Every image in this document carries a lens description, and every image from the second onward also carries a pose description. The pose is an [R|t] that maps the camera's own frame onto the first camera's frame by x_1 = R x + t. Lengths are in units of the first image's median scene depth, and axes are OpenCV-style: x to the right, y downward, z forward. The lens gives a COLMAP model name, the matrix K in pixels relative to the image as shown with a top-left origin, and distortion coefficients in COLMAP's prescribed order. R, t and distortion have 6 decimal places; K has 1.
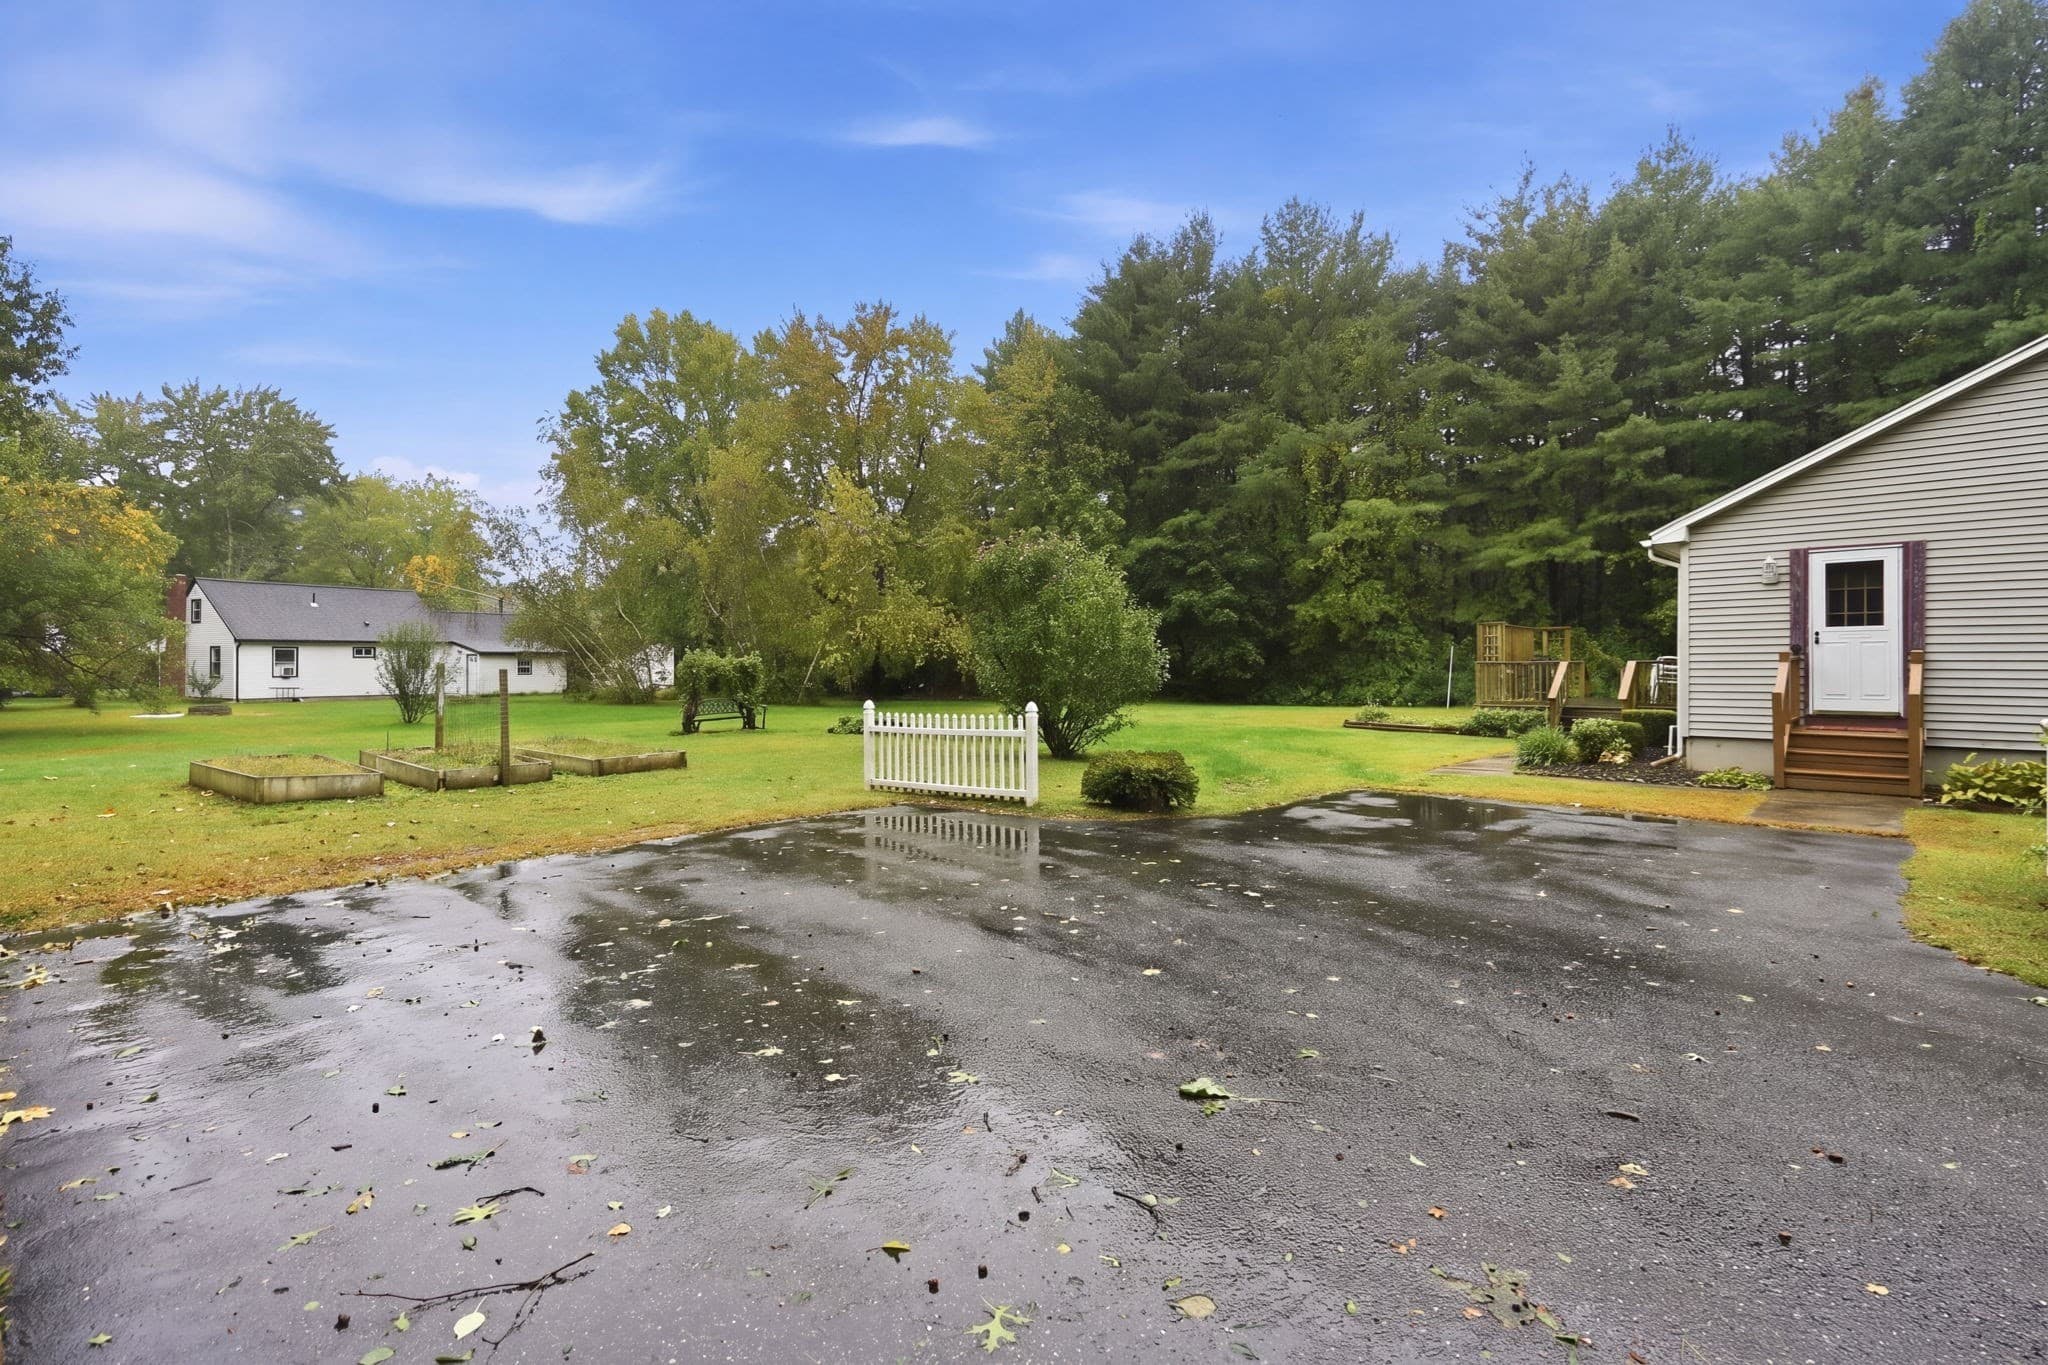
lens RADIAL K [[940.2, 0, 1024.8], [0, 940.2, 680.4], [0, 0, 1]] dist [0.005414, 0.000678]
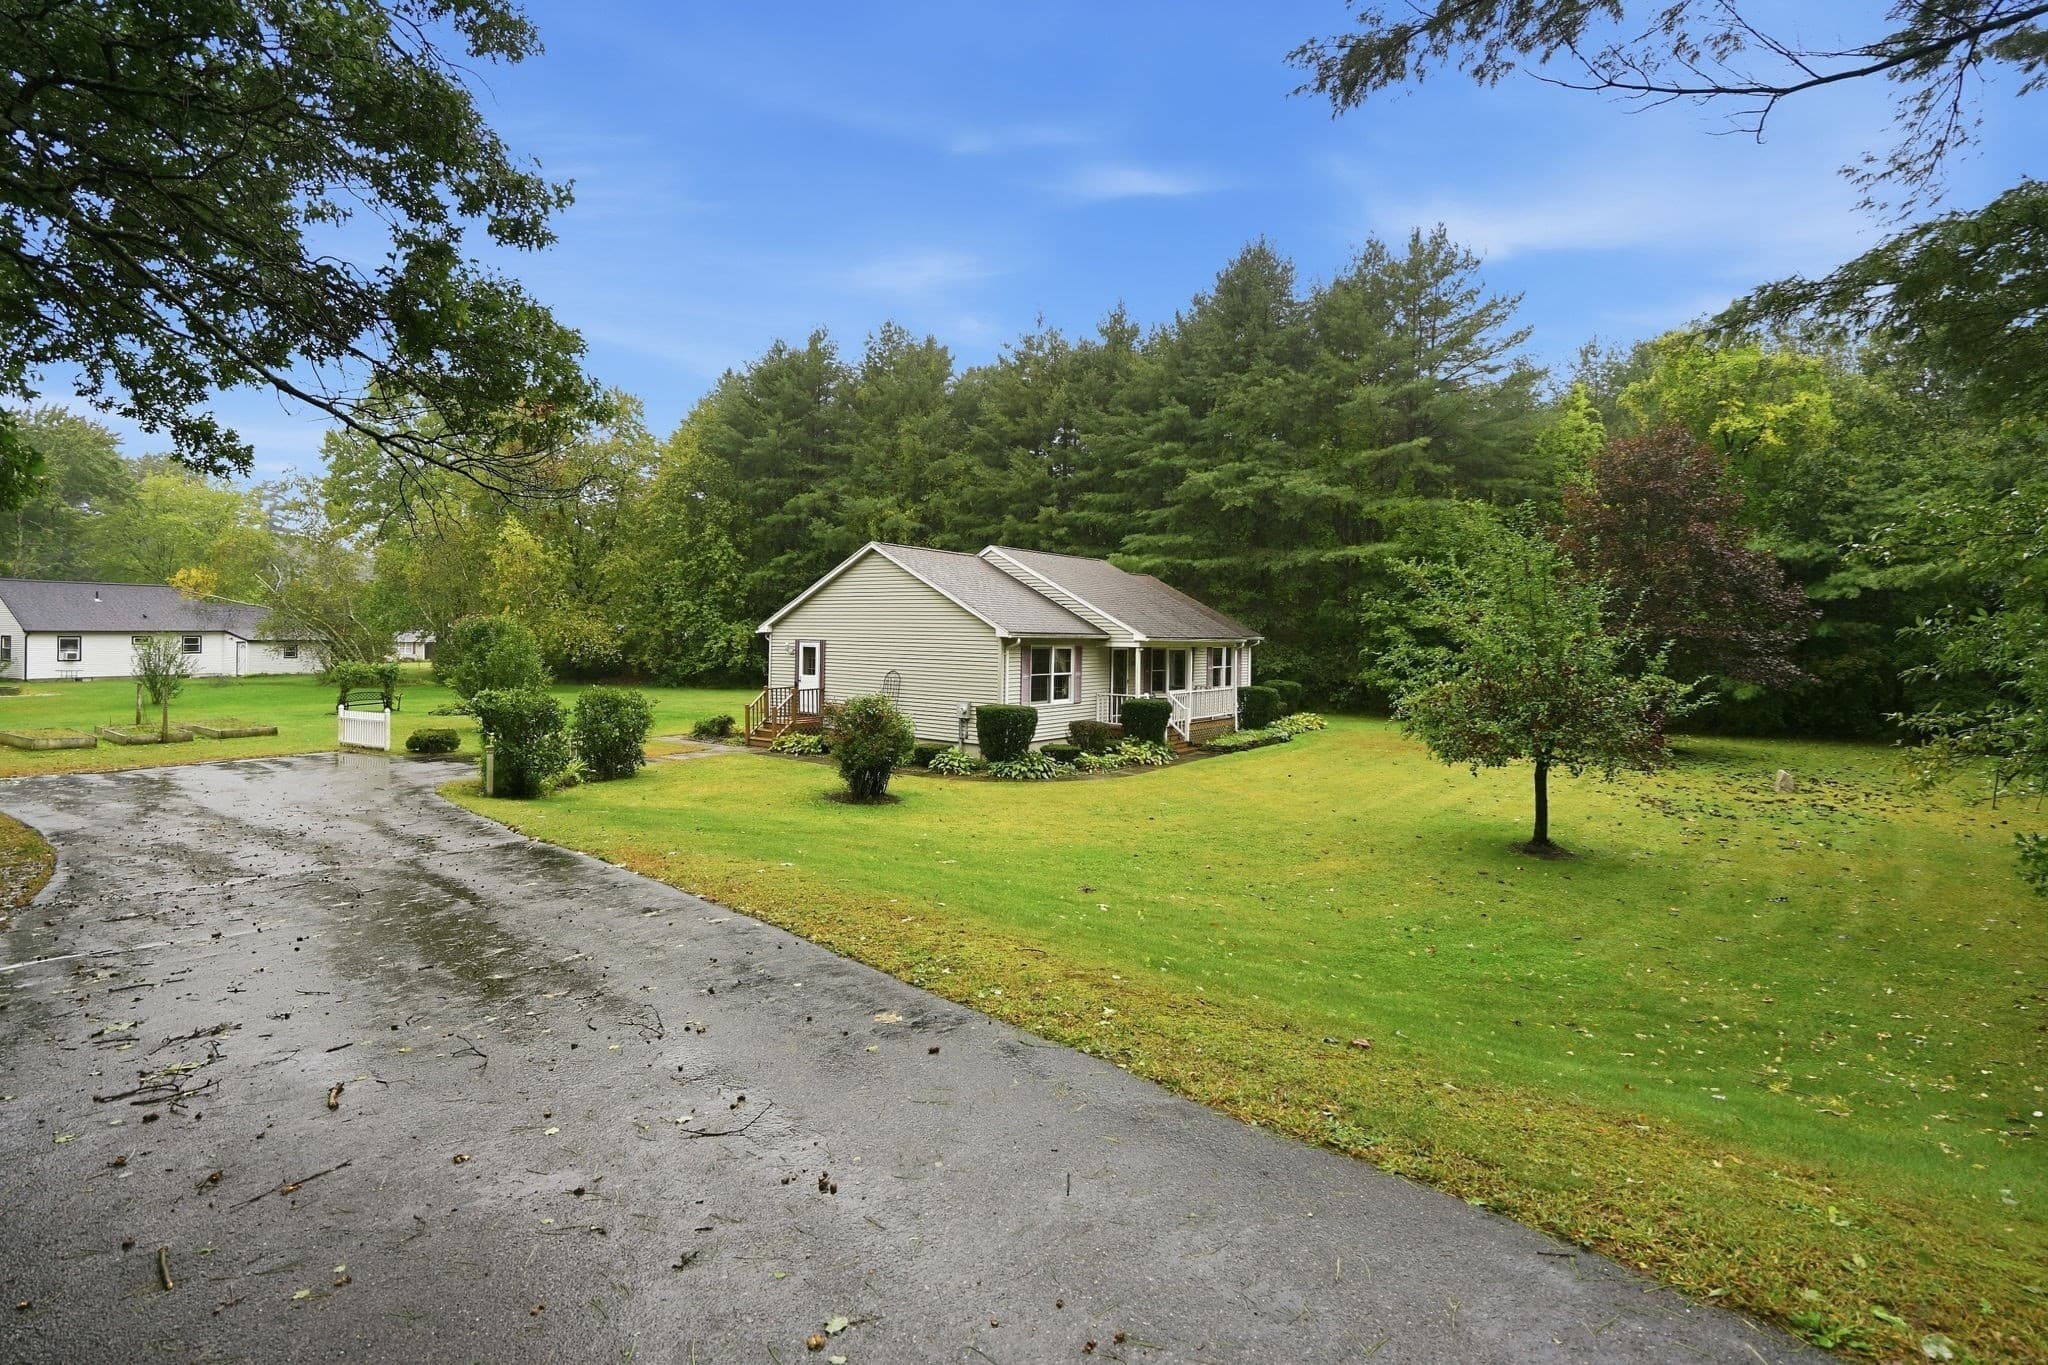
lens RADIAL K [[940.2, 0, 1016.0], [0, 940.2, 669.2], [0, 0, 1]] dist [0.005414, 0.000678]
pose [[0.993849, 0.011179, 0.110176, 0.349619], [-0.013433, 0.999715, 0.019739, -0.038112], [-0.109924, -0.021098, 0.993716, -0.412350]]
